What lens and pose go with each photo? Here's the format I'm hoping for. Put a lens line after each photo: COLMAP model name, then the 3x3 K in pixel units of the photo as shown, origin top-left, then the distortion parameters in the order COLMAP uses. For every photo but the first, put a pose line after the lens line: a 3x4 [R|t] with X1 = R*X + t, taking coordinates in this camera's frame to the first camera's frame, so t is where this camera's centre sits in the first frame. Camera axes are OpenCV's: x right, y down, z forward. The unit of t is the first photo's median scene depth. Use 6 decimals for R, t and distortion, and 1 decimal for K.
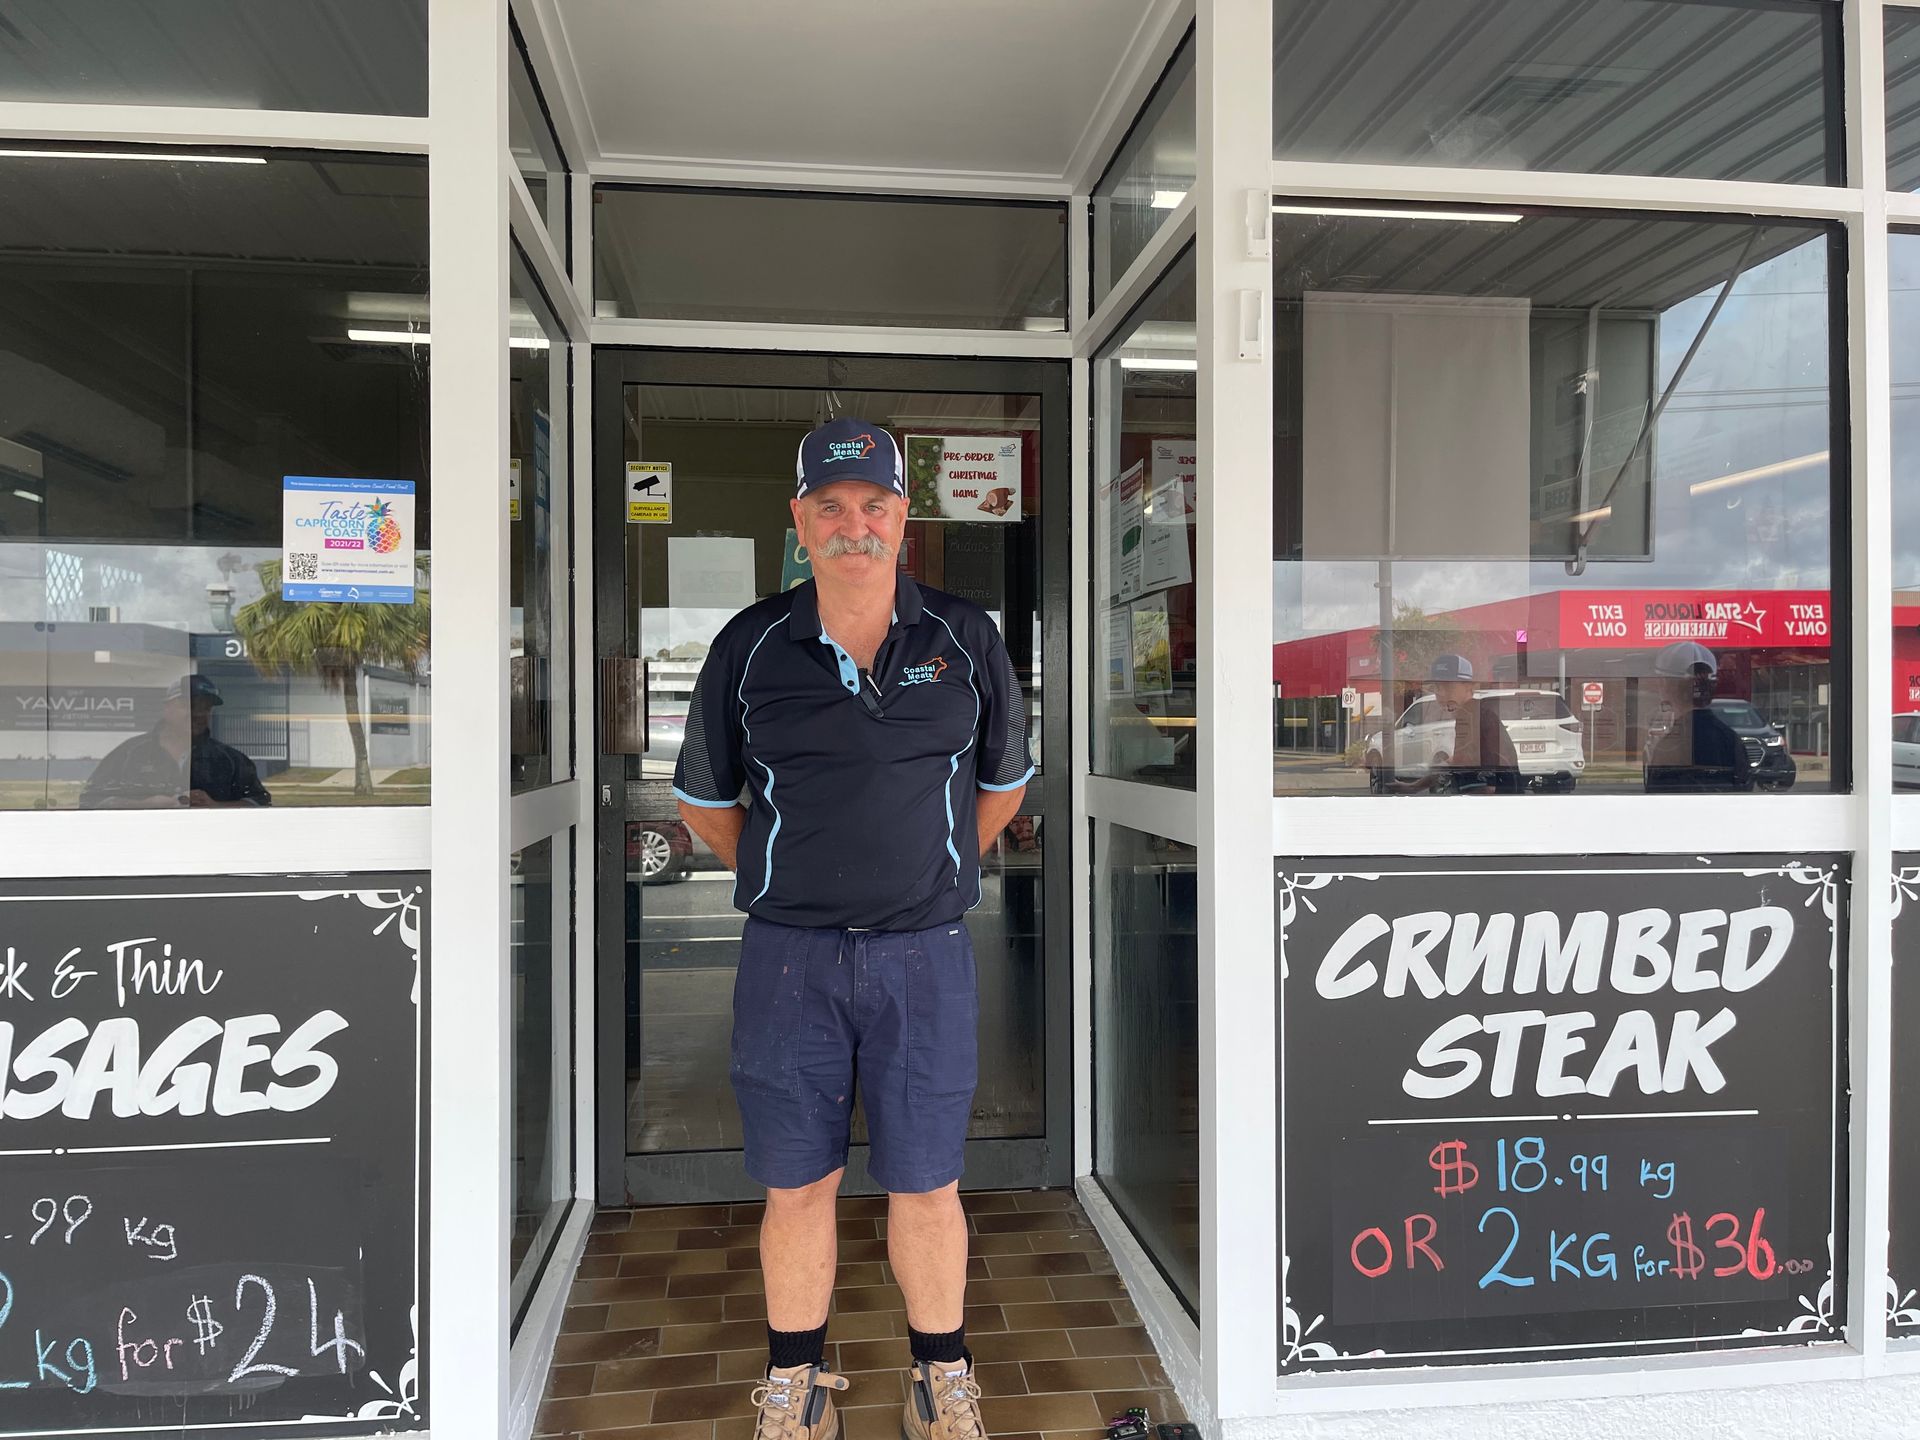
lens RADIAL K [[1472.8, 0, 965.4], [0, 1472.8, 726.9], [0, 0, 1]] dist [0.091223, -0.130968]
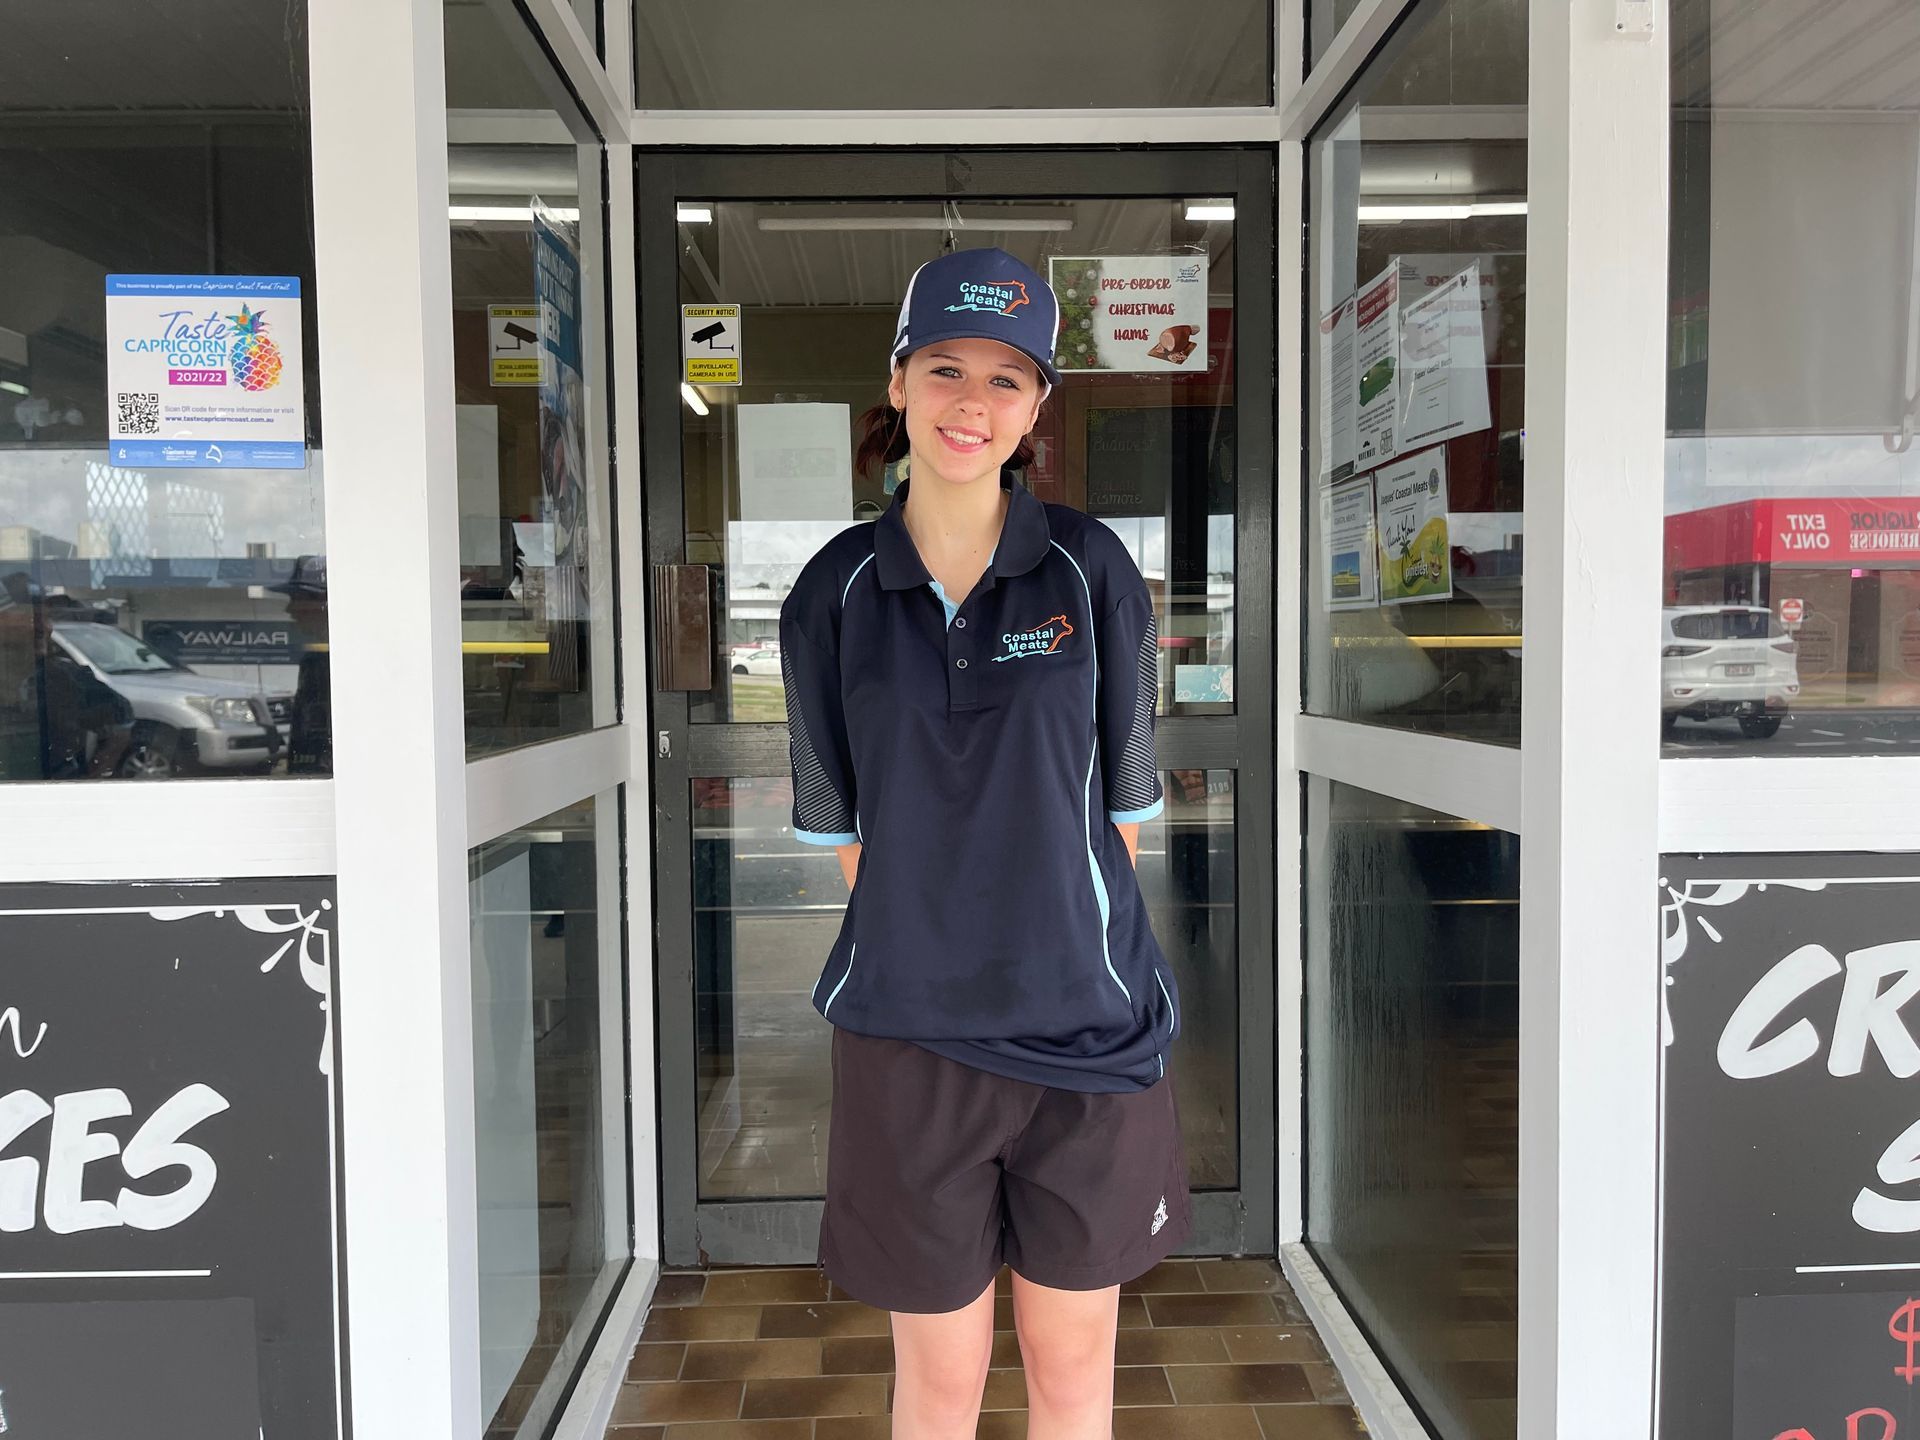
lens RADIAL K [[1463.5, 0, 945.7], [0, 1463.5, 732.5], [0, 0, 1]] dist [0.097898, -0.148536]
pose [[0.994516, -0.003654, -0.104518, -0.022126], [0.009209, 0.998567, 0.052722, 0.000875], [0.104175, -0.053395, 0.993125, 0.344931]]
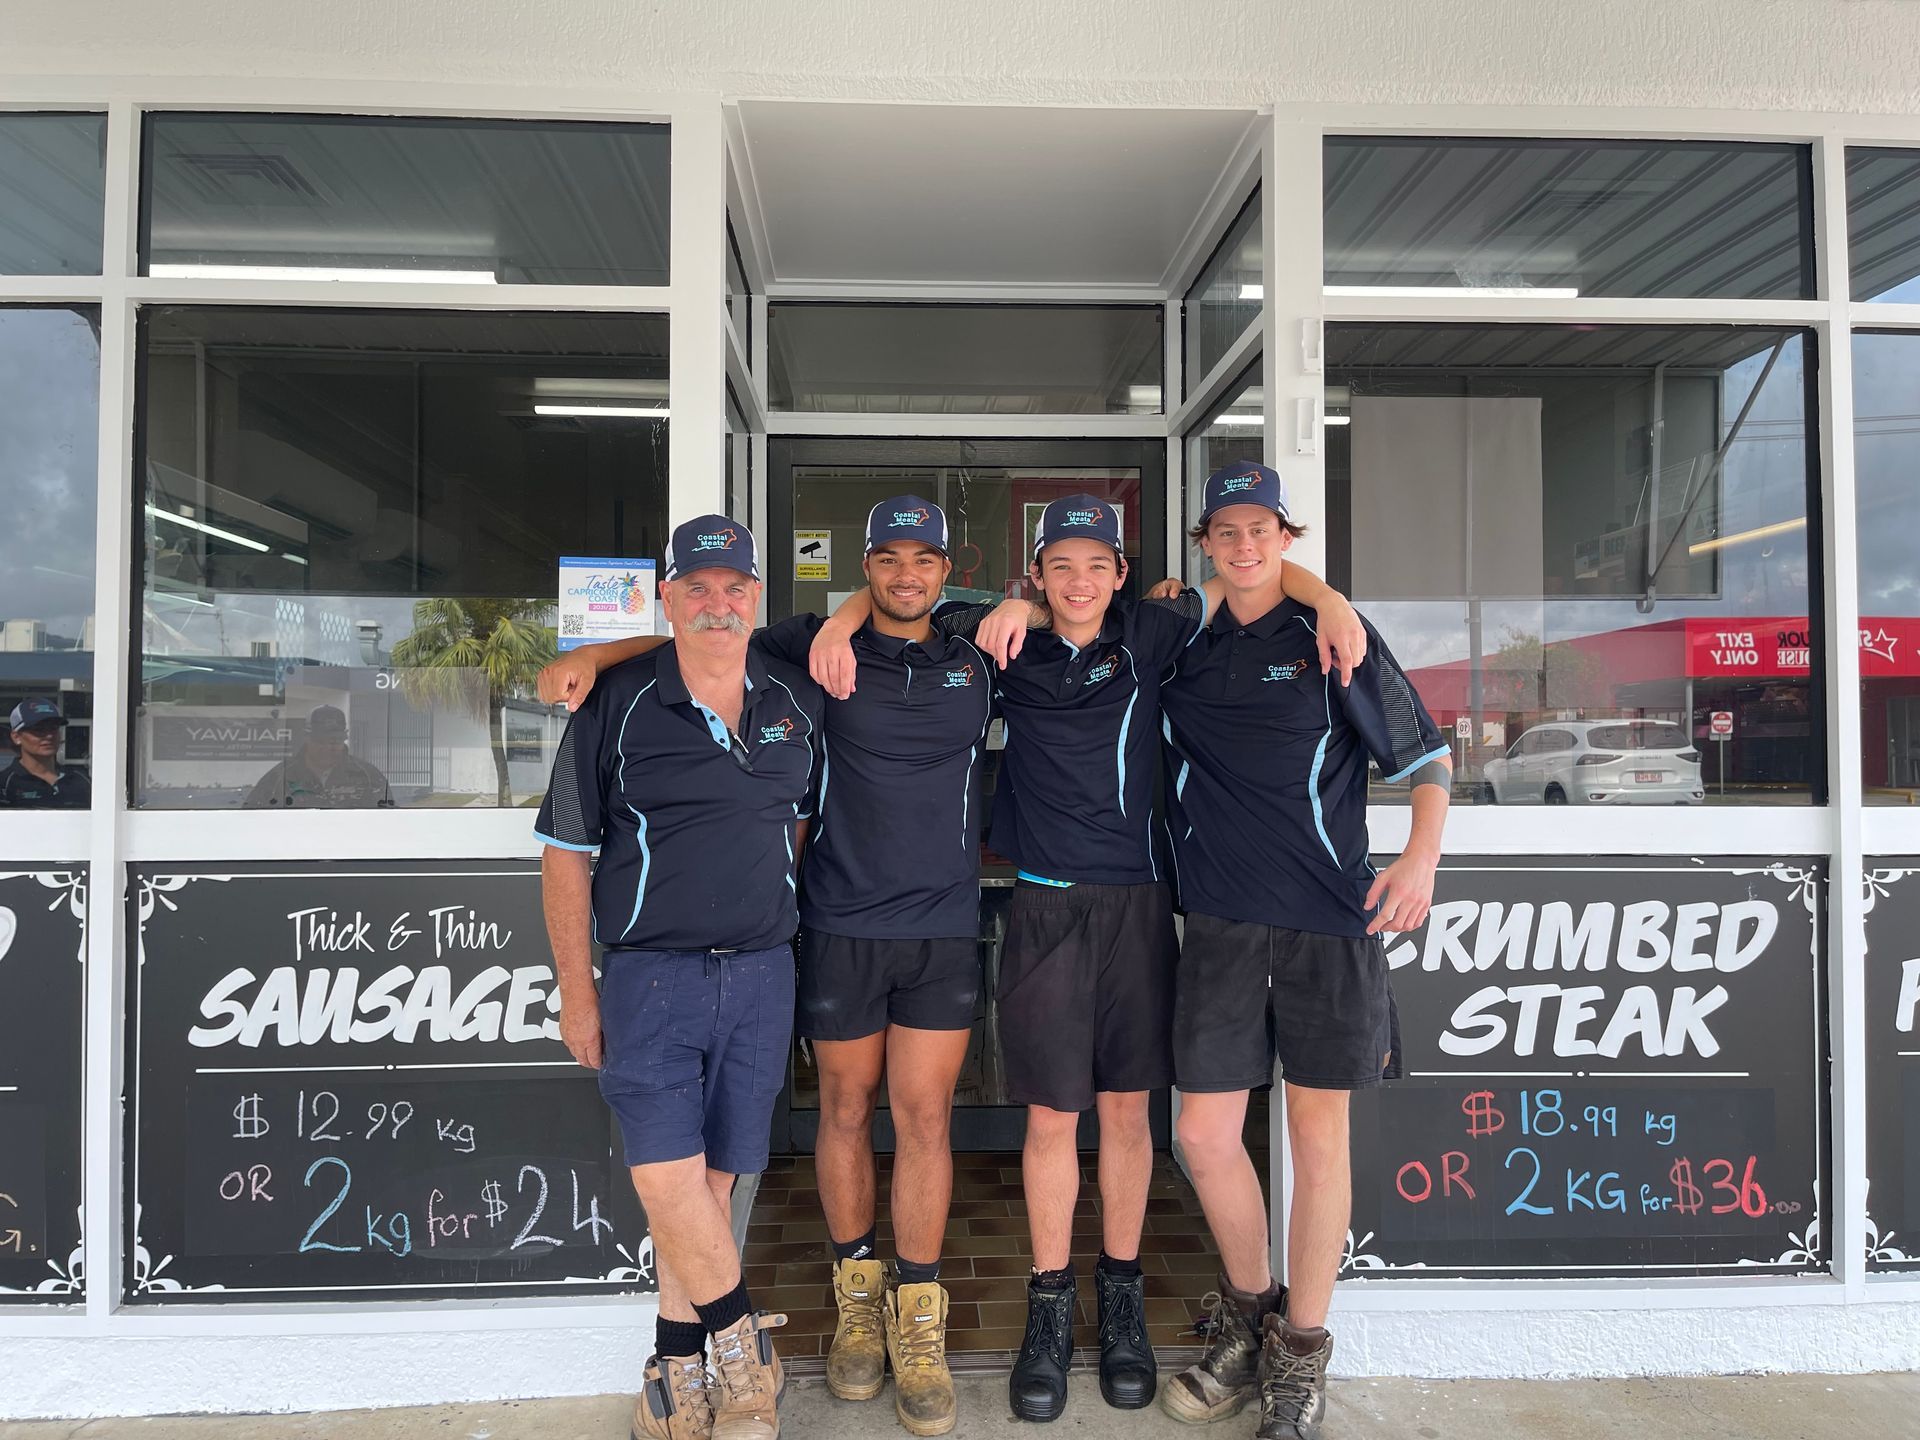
lens RADIAL K [[1478.2, 0, 950.3], [0, 1478.2, 709.7], [0, 0, 1]] dist [0.084075, -0.117553]
pose [[0.996416, -0.000611, -0.084582, -0.000196], [-0.002016, 0.999518, -0.030971, 0.006826], [0.084560, 0.031031, 0.995935, -0.252895]]
